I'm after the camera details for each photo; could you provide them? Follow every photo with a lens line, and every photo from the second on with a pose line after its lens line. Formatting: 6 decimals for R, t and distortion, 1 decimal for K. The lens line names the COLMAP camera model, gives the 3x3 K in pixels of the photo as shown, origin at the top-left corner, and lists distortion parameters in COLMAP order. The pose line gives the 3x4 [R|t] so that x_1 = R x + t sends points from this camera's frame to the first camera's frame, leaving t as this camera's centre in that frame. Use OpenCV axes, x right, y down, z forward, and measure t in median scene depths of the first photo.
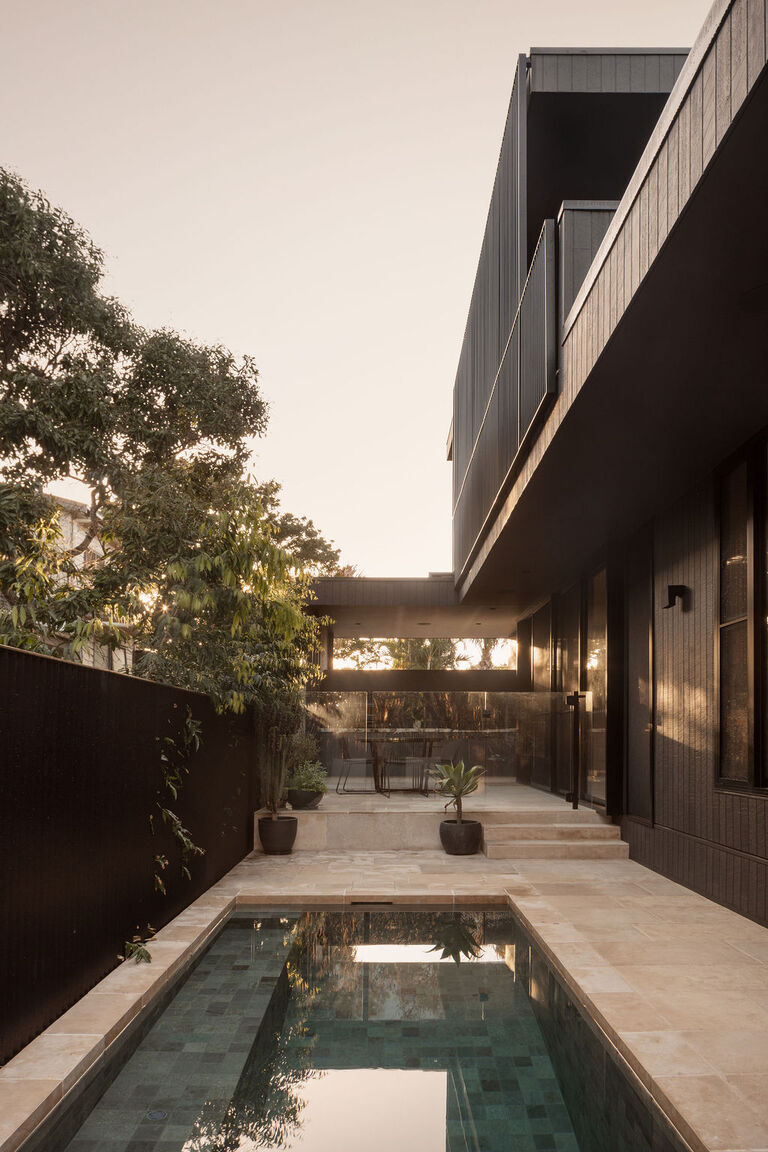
lens RADIAL K [[816.7, 0, 384.3], [0, 816.7, 662.1], [0, 0, 1]] dist [-0.003107, -0.000103]
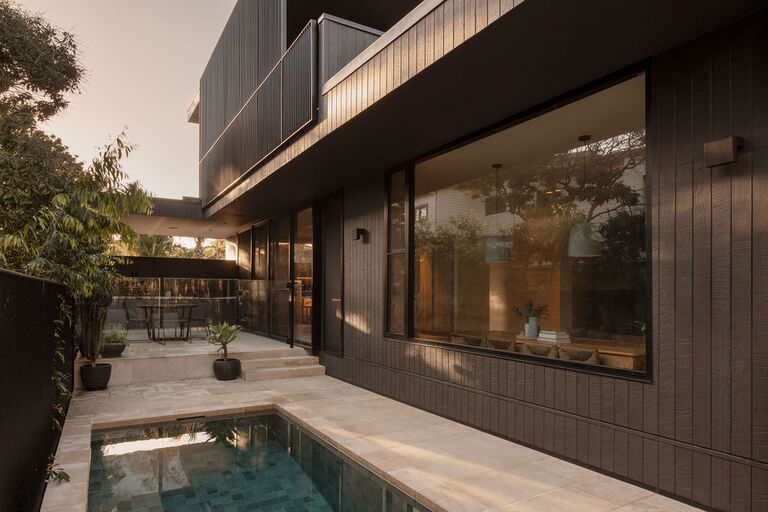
lens RADIAL K [[493.9, 0, 384.0], [0, 493.9, 256.0], [0, 0, 1]] dist [0.000086, 0.001880]
pose [[0.866110, 0.039993, 0.498252, -0.134949], [-0.048273, 0.998827, 0.003741, -0.031822], [-0.497518, -0.027292, 0.867024, -0.012765]]
